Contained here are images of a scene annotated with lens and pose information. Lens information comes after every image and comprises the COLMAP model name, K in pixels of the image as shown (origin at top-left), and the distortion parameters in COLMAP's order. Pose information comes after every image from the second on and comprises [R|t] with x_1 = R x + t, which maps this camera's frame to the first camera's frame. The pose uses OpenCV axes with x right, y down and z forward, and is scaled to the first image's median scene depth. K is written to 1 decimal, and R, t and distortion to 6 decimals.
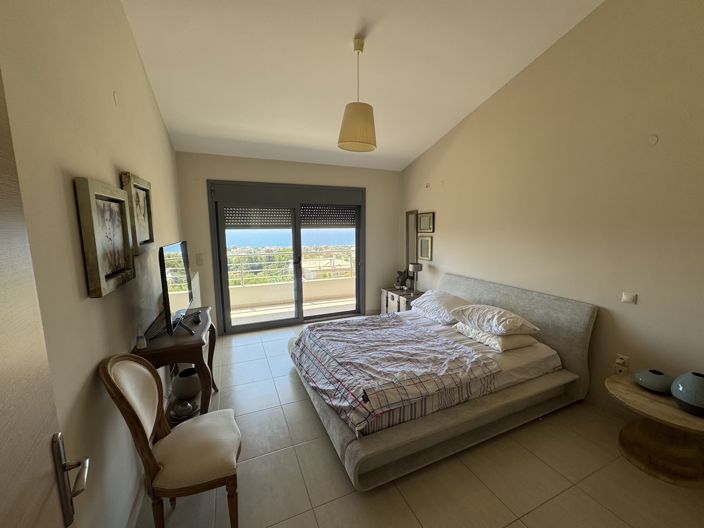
lens RADIAL K [[281.5, 0, 349.6], [0, 281.5, 264.7], [0, 0, 1]] dist [-0.002171, -0.000389]
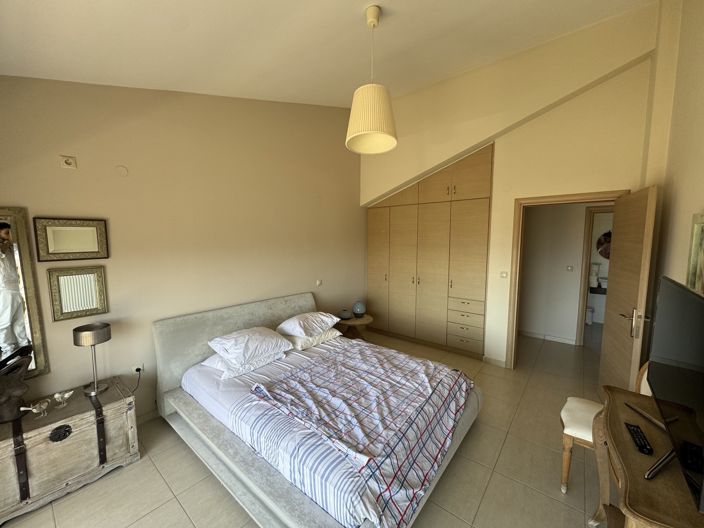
lens RADIAL K [[281.5, 0, 352.7], [0, 281.5, 267.7], [0, 0, 1]] dist [-0.002171, -0.000389]
pose [[-0.462382, -0.080769, 0.882994, -0.678076], [0.123957, 0.980175, 0.154569, -0.221333], [-0.877973, 0.180923, -0.443204, 1.522362]]
